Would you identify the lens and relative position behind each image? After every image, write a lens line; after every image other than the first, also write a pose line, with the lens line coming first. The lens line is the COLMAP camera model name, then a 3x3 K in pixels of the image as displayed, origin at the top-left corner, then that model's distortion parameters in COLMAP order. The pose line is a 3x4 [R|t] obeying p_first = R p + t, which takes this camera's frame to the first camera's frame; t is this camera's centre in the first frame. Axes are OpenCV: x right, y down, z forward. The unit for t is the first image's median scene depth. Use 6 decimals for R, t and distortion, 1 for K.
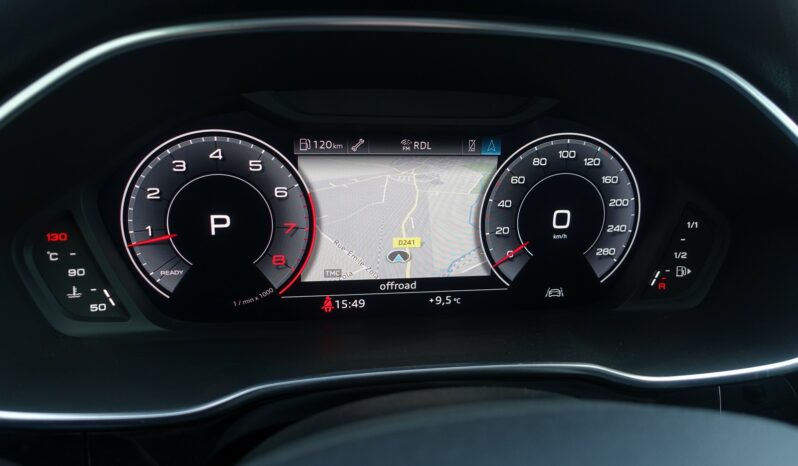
lens RADIAL K [[565.9, 0, 399.0], [0, 565.9, 233.0], [0, 0, 1]] dist [-0.002828, -0.000414]
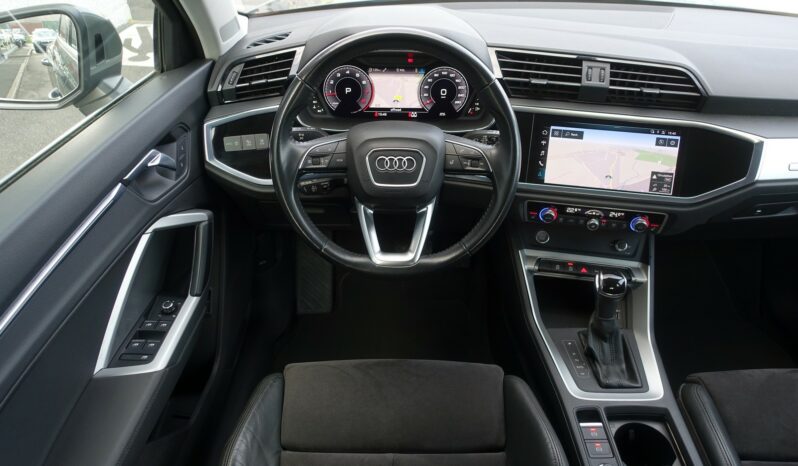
lens RADIAL K [[545.0, 0, 399.0], [0, 545.0, 233.0], [0, 0, 1]] dist [-0.003800, 0.001622]
pose [[0.989144, 0.067503, -0.130524, 0.536357], [-0.032219, 0.966258, 0.255554, -0.036652], [0.143371, -0.248574, 0.957943, -2.567029]]
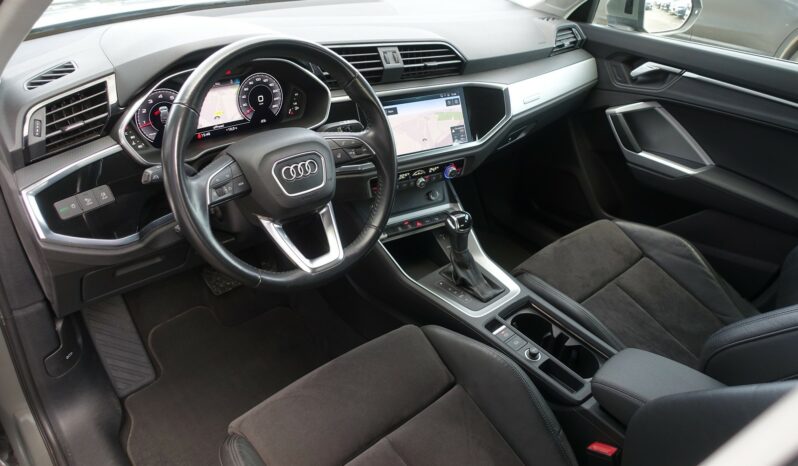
lens RADIAL K [[545.0, 0, 399.0], [0, 545.0, 233.0], [0, 0, 1]] dist [-0.003800, 0.001622]
pose [[0.838729, -0.274563, 0.470264, -0.823290], [0.145850, 0.945299, 0.291785, -0.100451], [-0.524653, -0.176141, 0.832895, -2.443331]]
